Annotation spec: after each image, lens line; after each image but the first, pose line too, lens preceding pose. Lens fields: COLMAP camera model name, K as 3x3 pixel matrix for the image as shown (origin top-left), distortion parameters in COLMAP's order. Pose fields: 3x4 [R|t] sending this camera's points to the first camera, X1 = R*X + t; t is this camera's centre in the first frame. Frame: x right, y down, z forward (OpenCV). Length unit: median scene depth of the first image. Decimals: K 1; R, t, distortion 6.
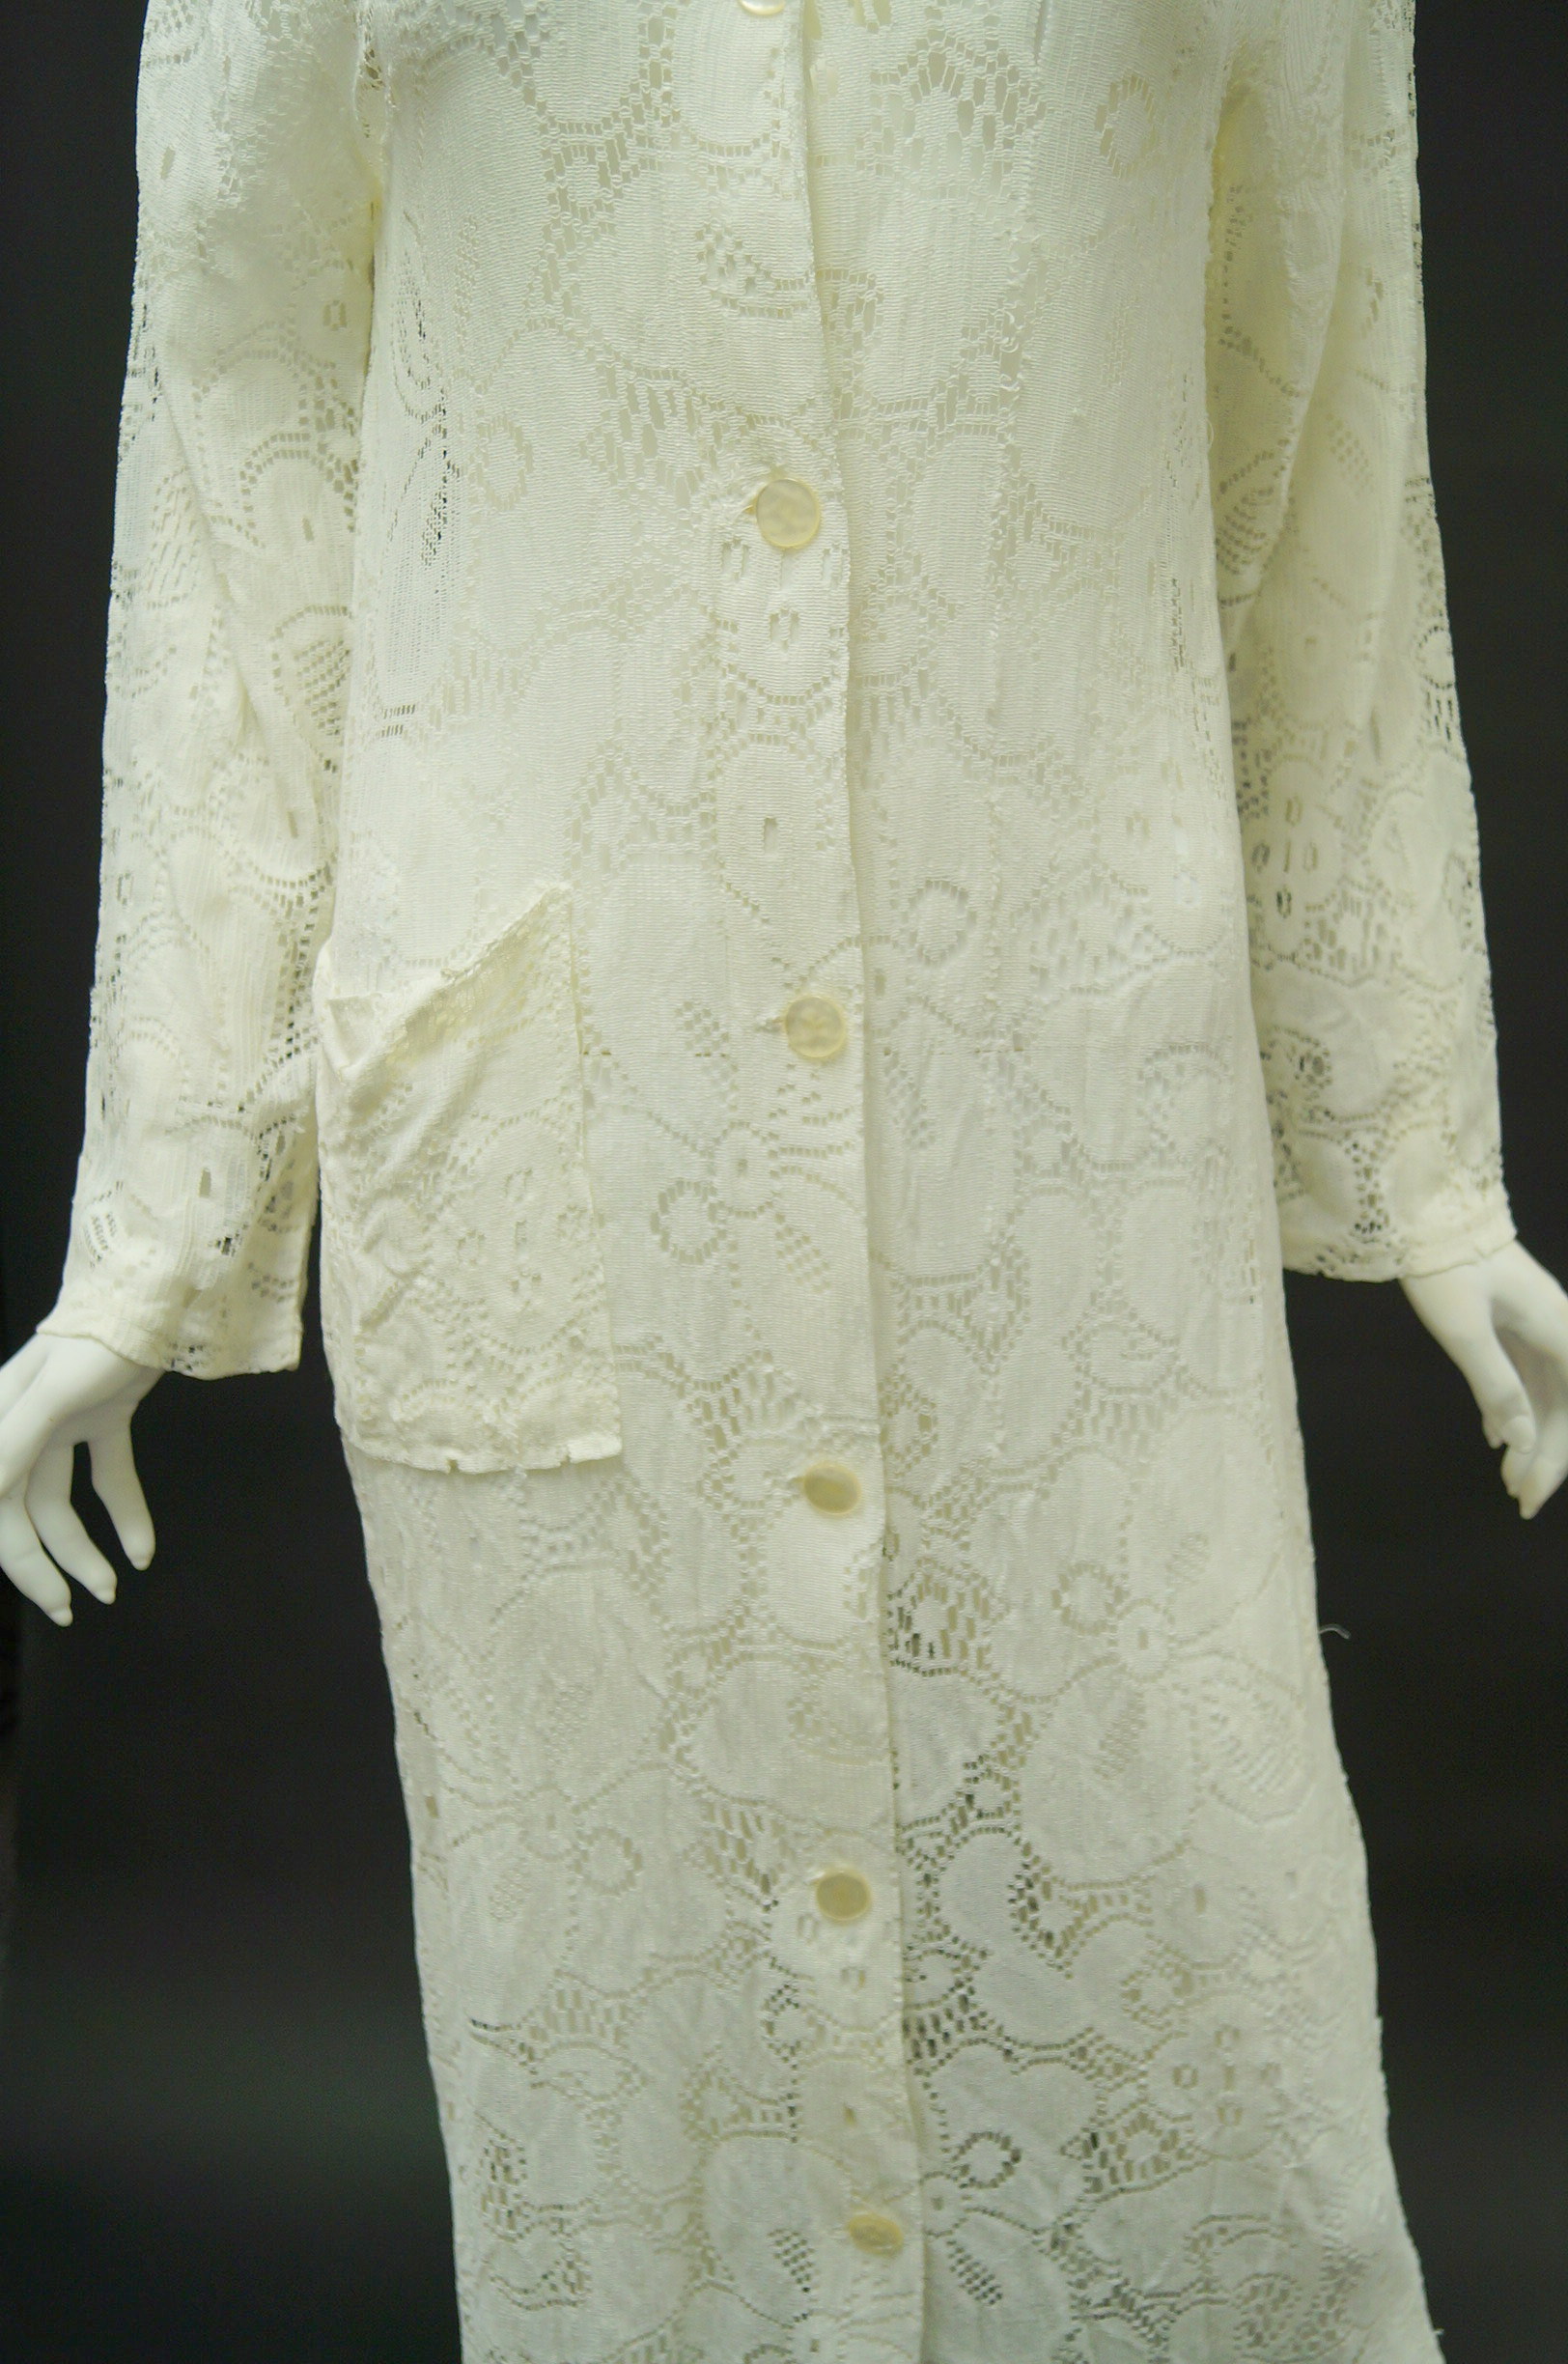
lens RADIAL K [[2223.6, 0, 800.7], [0, 2223.6, 1209.5], [0, 0, 1]] dist [-0.054540, 0.000000]
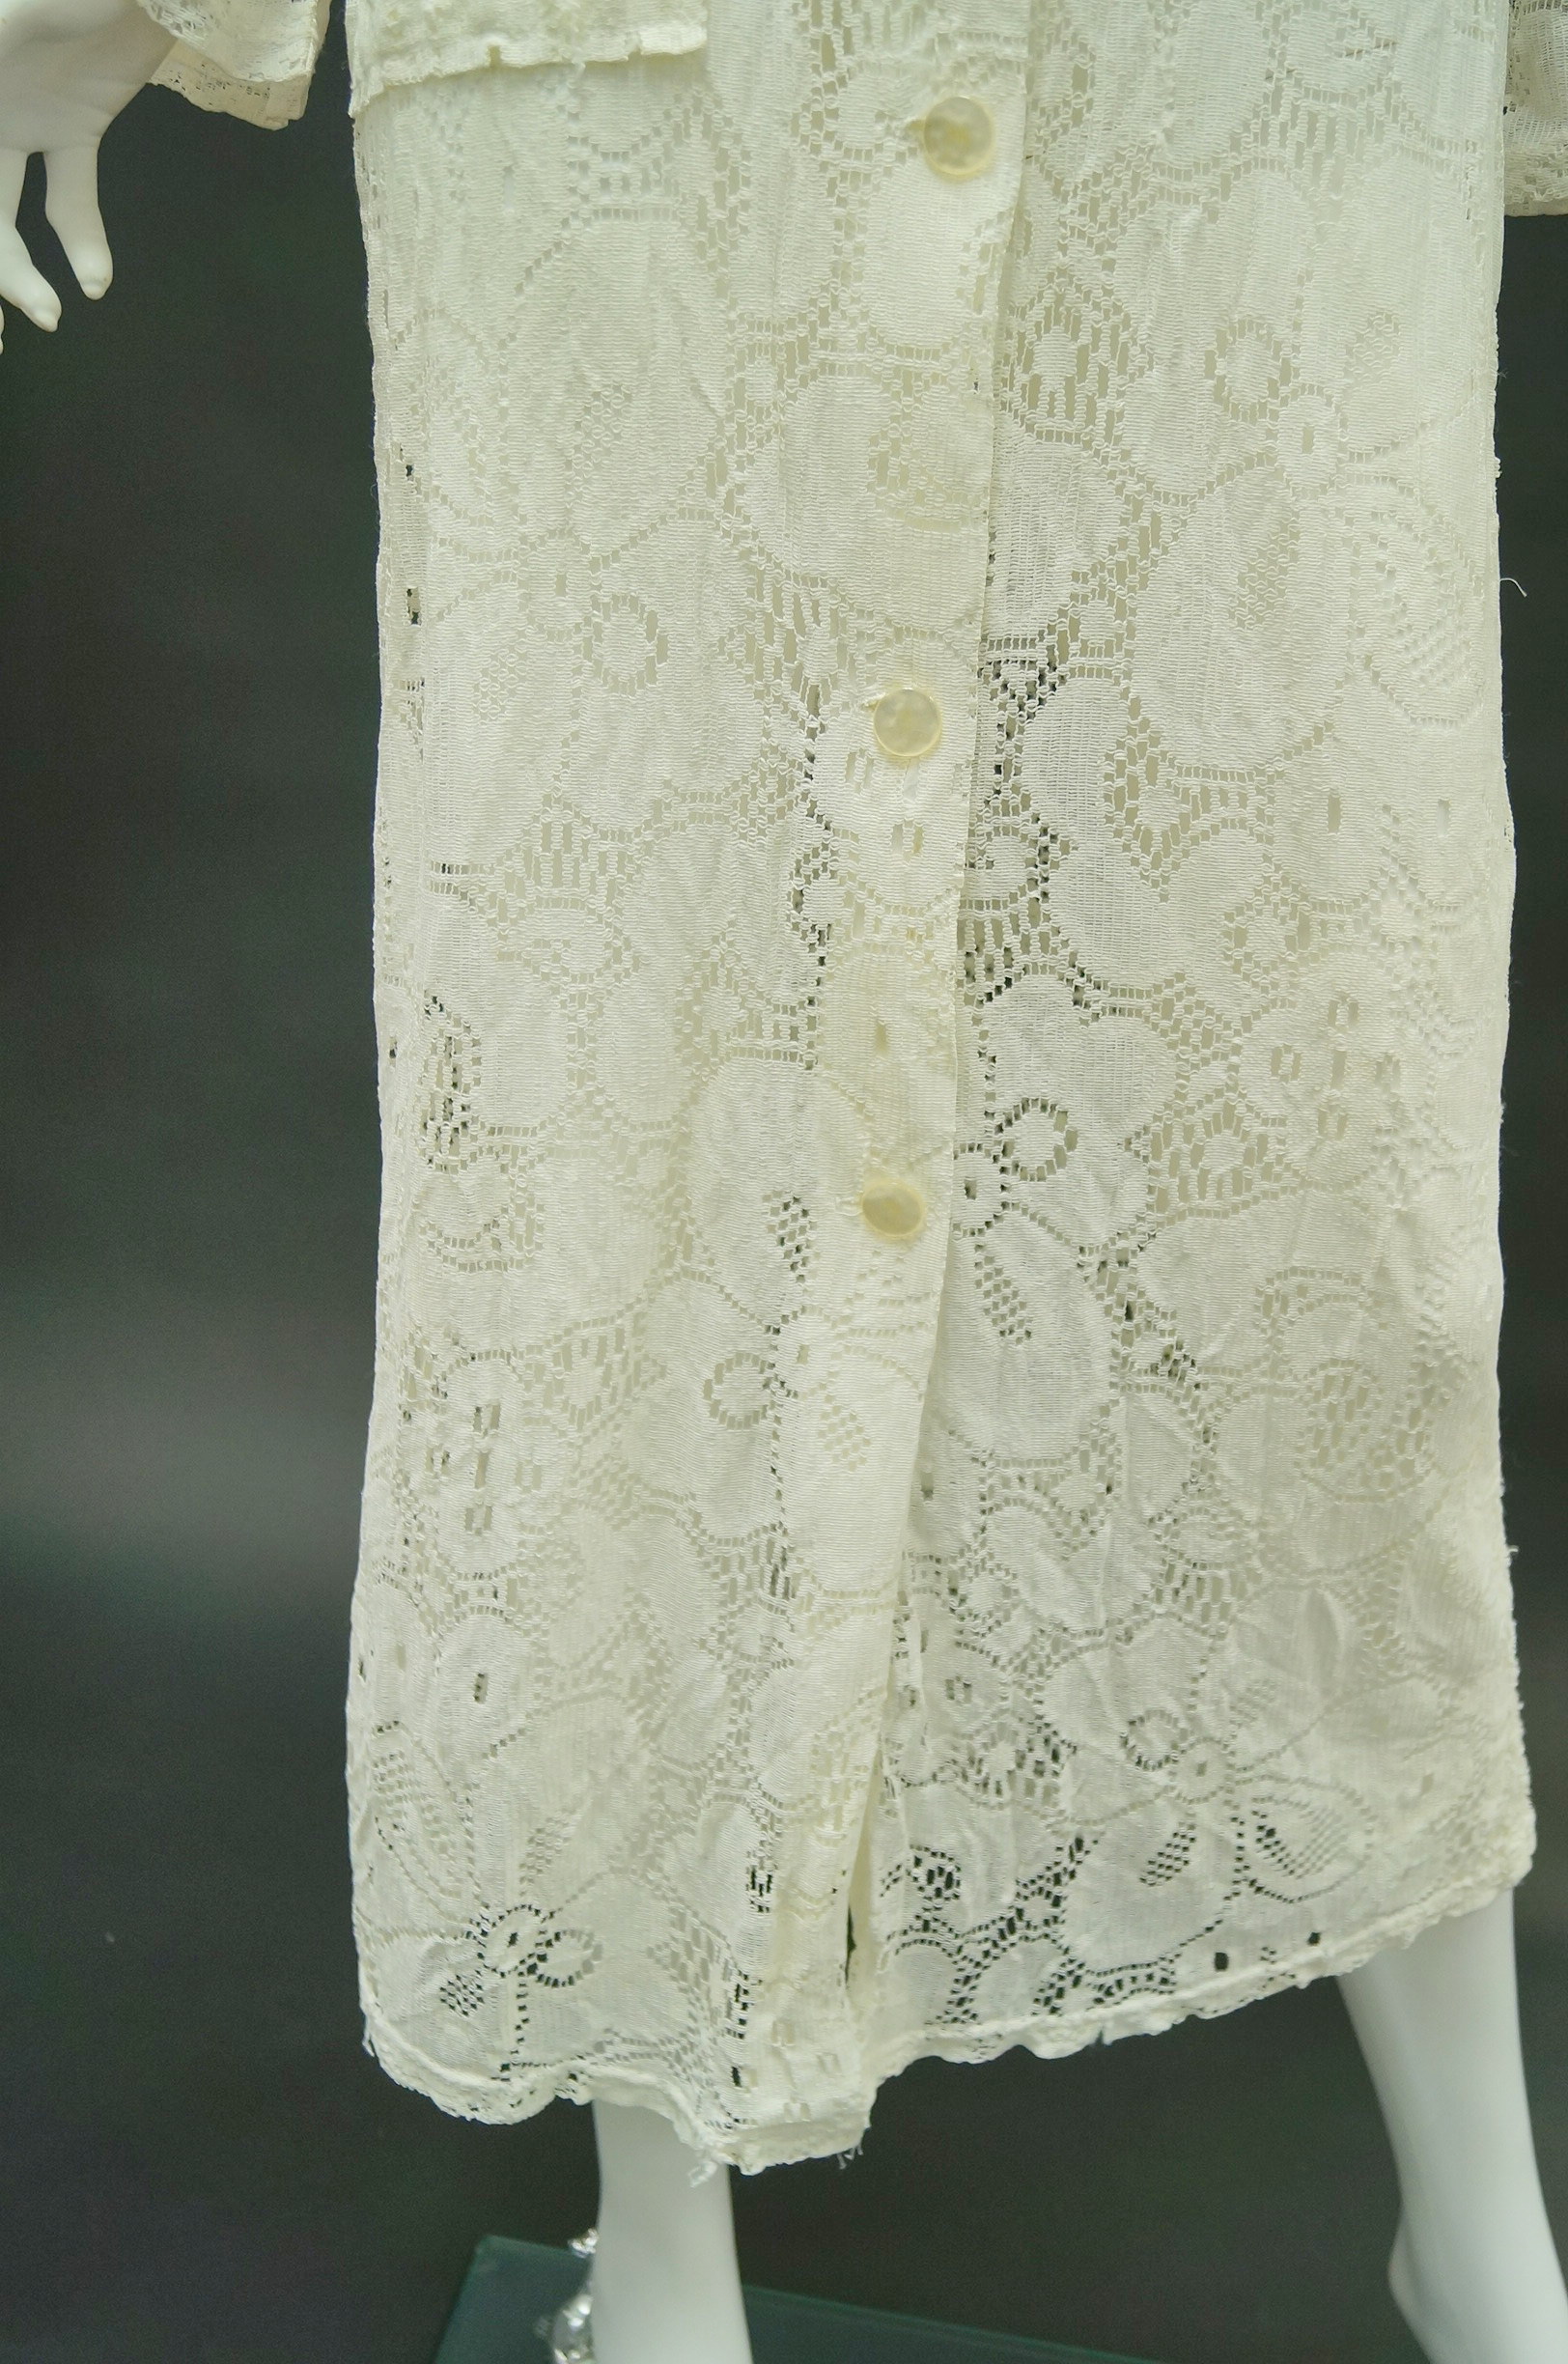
lens RADIAL K [[2223.6, 0, 791.0], [0, 2223.6, 1227.1], [0, 0, 1]] dist [-0.054540, 0.000000]
pose [[0.994418, 0.105218, 0.007878, -0.010421], [-0.105475, 0.993274, 0.047770, 0.458581], [-0.002799, -0.048334, 0.998827, 0.175673]]
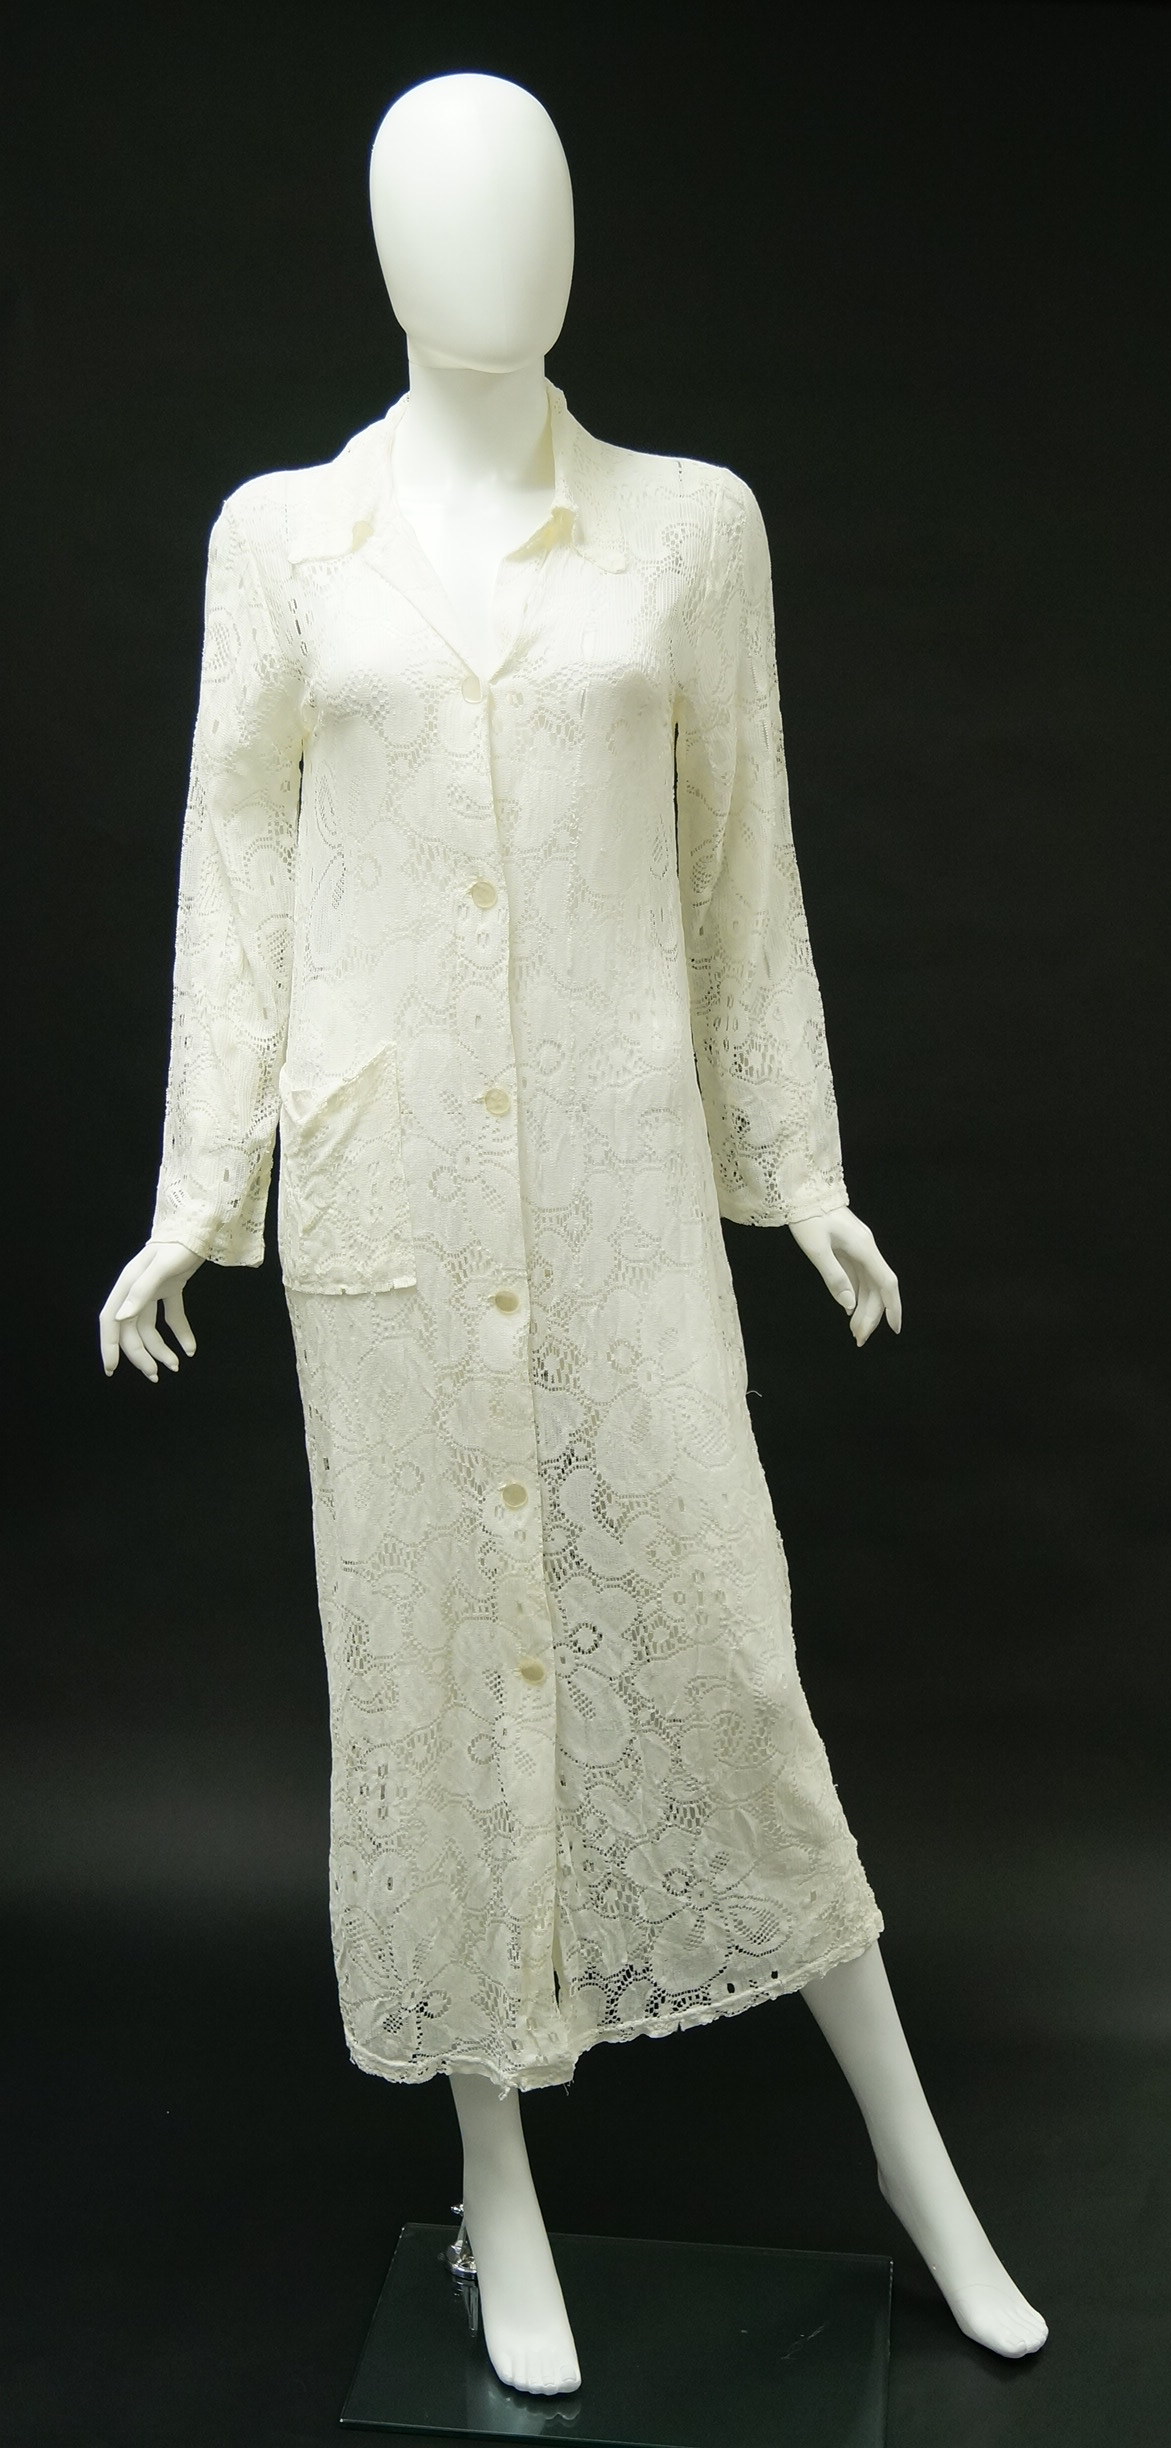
lens RADIAL K [[2999.0, 0, 517.0], [0, 2999.0, 1299.3], [0, 0, 1]] dist [-0.046406, 0.000000]
pose [[0.999739, -0.003699, -0.022527, 0.089188], [0.002829, 0.999253, -0.038547, 0.229686], [0.022653, 0.038473, 0.999003, -1.992168]]
